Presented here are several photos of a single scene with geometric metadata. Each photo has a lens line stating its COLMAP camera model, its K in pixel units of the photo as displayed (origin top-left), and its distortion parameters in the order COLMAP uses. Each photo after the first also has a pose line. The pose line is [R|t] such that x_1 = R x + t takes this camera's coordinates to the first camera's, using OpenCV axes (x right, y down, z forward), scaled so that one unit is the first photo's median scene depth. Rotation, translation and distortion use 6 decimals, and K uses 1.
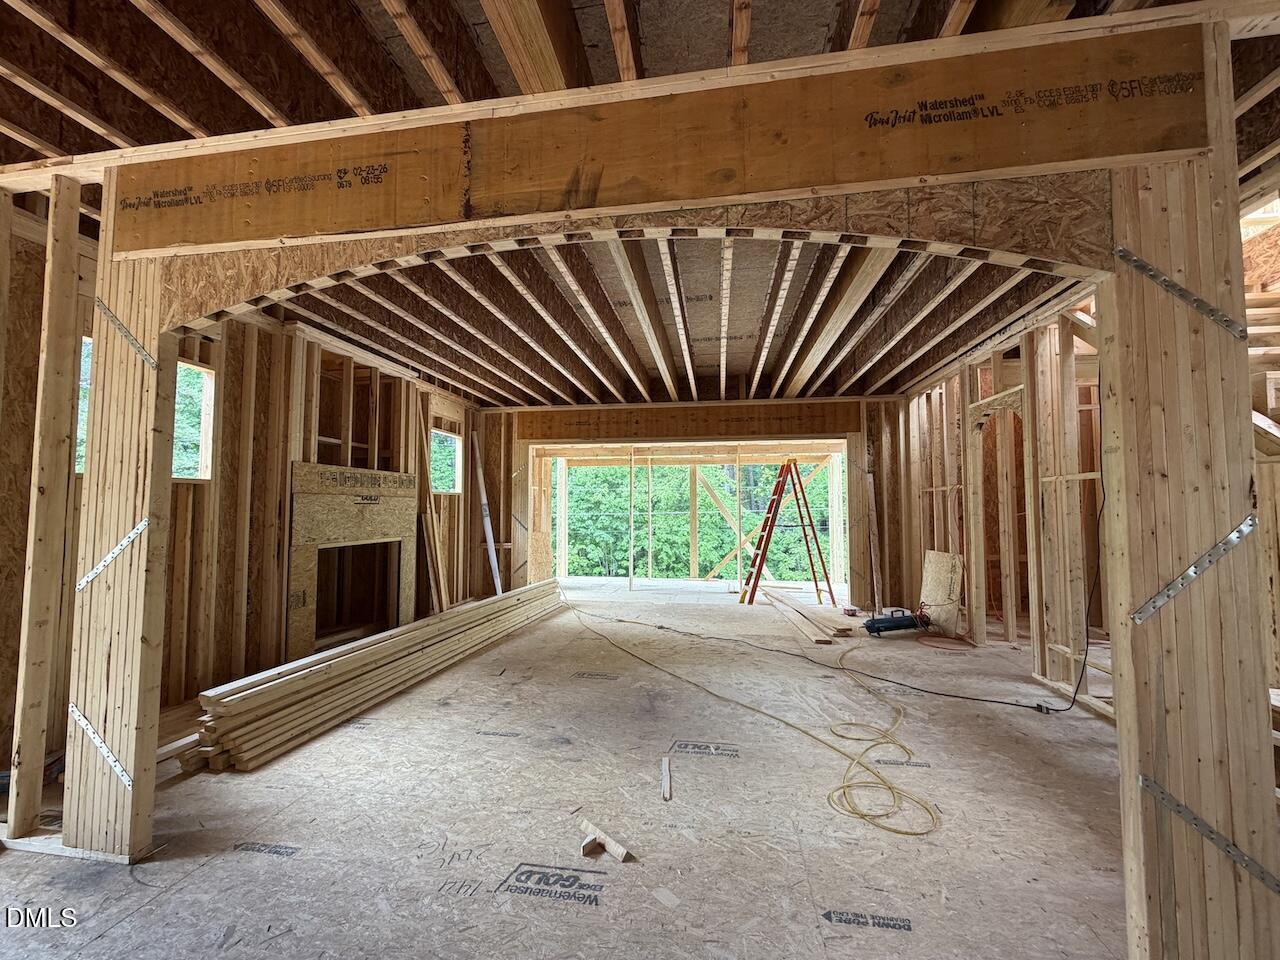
lens RADIAL K [[510.1, 0, 636.9], [0, 510.1, 479.4], [0, 0, 1]] dist [0.000367, 0.000138]
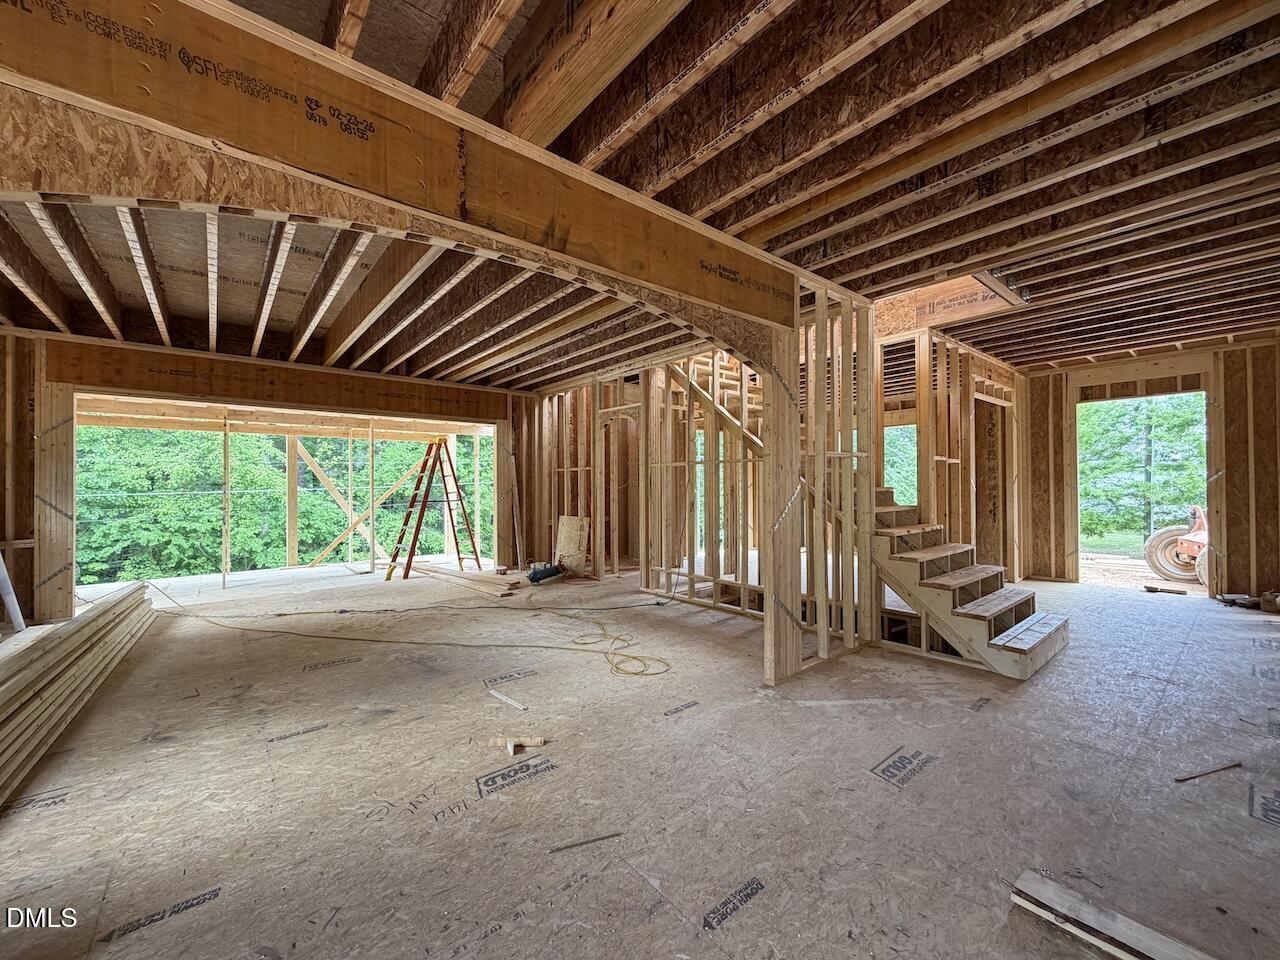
lens RADIAL K [[510.1, 0, 636.9], [0, 510.1, 479.4], [0, 0, 1]] dist [0.000367, 0.000138]
pose [[0.660830, 0.004293, 0.750523, -0.419796], [-0.036959, 0.998957, 0.026829, 0.003421], [-0.749625, -0.045468, 0.660299, -0.017467]]
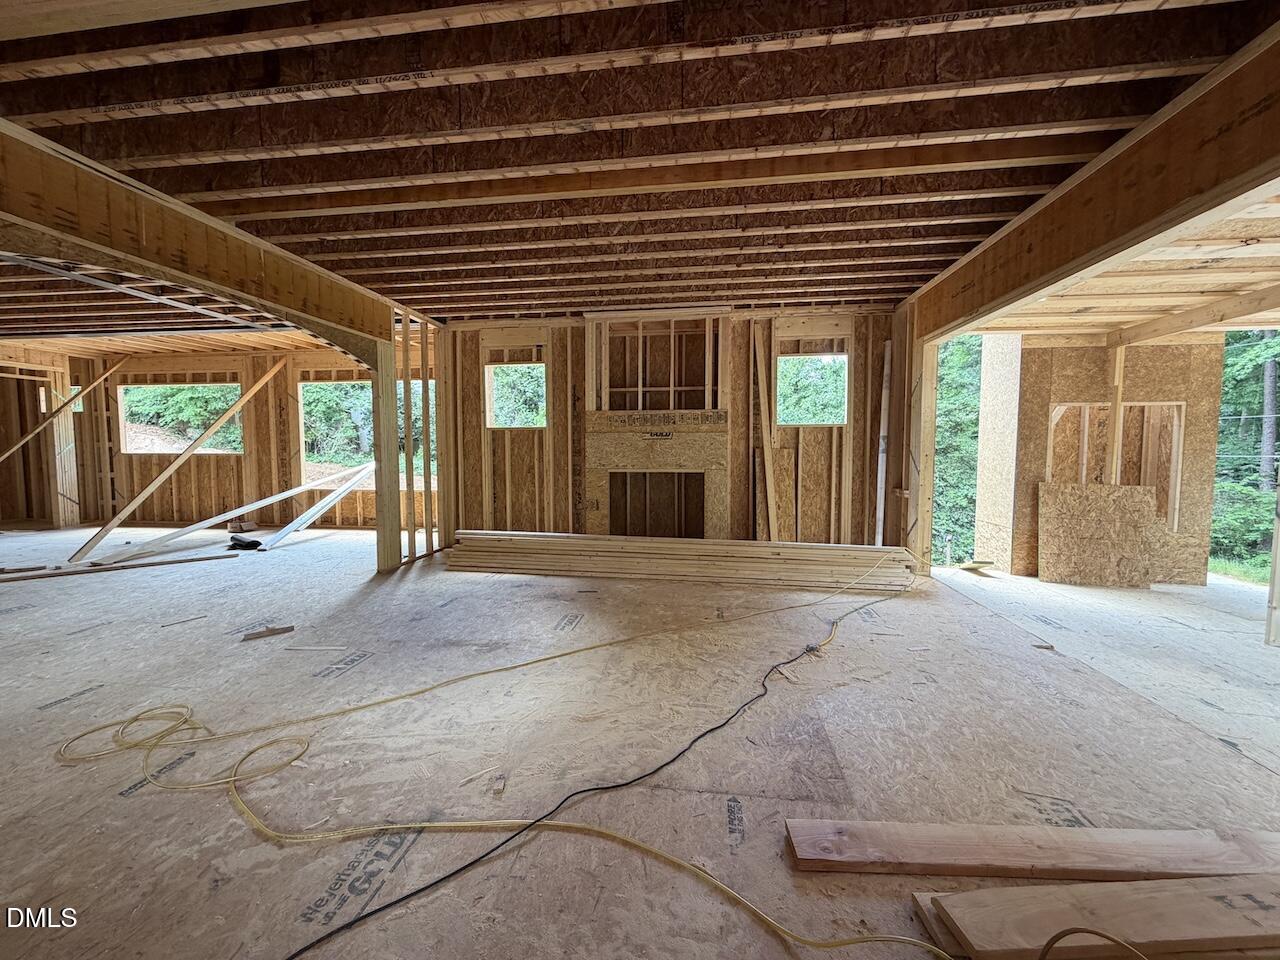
lens RADIAL K [[510.1, 0, 636.9], [0, 510.1, 479.4], [0, 0, 1]] dist [0.000367, 0.000138]
pose [[0.020552, 0.058675, -0.998066, 0.832917], [0.056841, 0.996593, 0.059759, 0.083199], [0.998172, -0.057959, 0.017146, 1.134163]]
